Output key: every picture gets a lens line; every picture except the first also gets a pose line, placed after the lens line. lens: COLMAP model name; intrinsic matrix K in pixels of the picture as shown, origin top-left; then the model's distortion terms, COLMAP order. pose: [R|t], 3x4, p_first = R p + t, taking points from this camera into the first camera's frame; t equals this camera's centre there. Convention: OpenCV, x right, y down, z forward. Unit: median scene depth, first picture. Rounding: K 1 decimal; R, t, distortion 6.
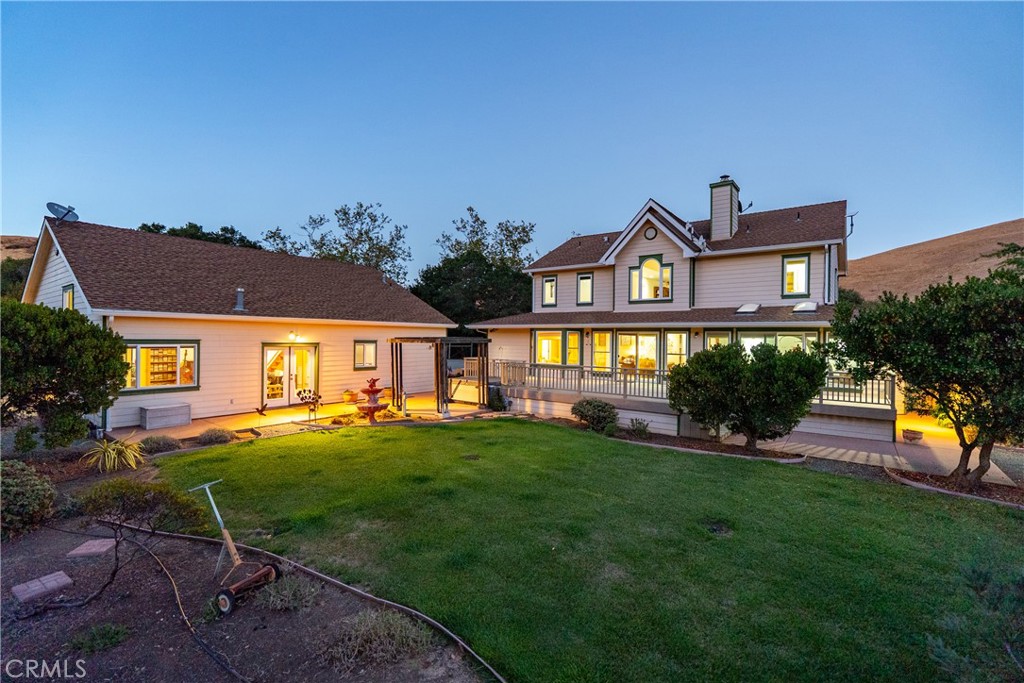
lens RADIAL K [[462.2, 0, 512.0], [0, 462.2, 341.5], [0, 0, 1]] dist [-0.004437, 0.000359]
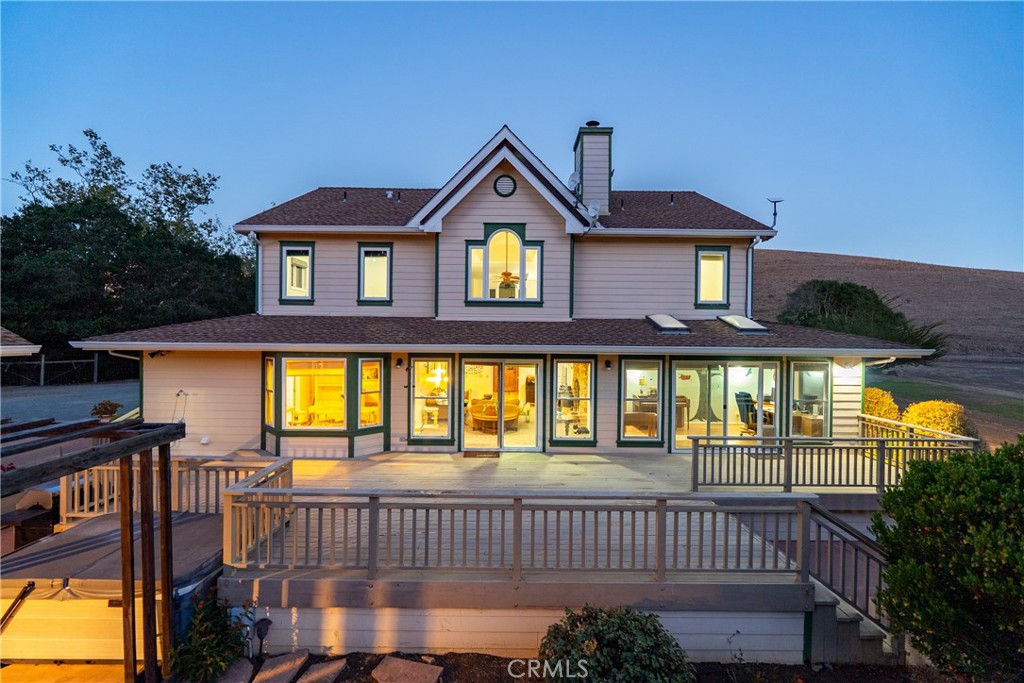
lens RADIAL K [[462.2, 0, 512.0], [0, 462.2, 341.5], [0, 0, 1]] dist [-0.004437, 0.000359]
pose [[0.798349, -0.008086, 0.602141, -0.038993], [0.003611, 0.999956, 0.008641, -0.040331], [-0.602184, -0.004724, 0.798343, 0.486684]]
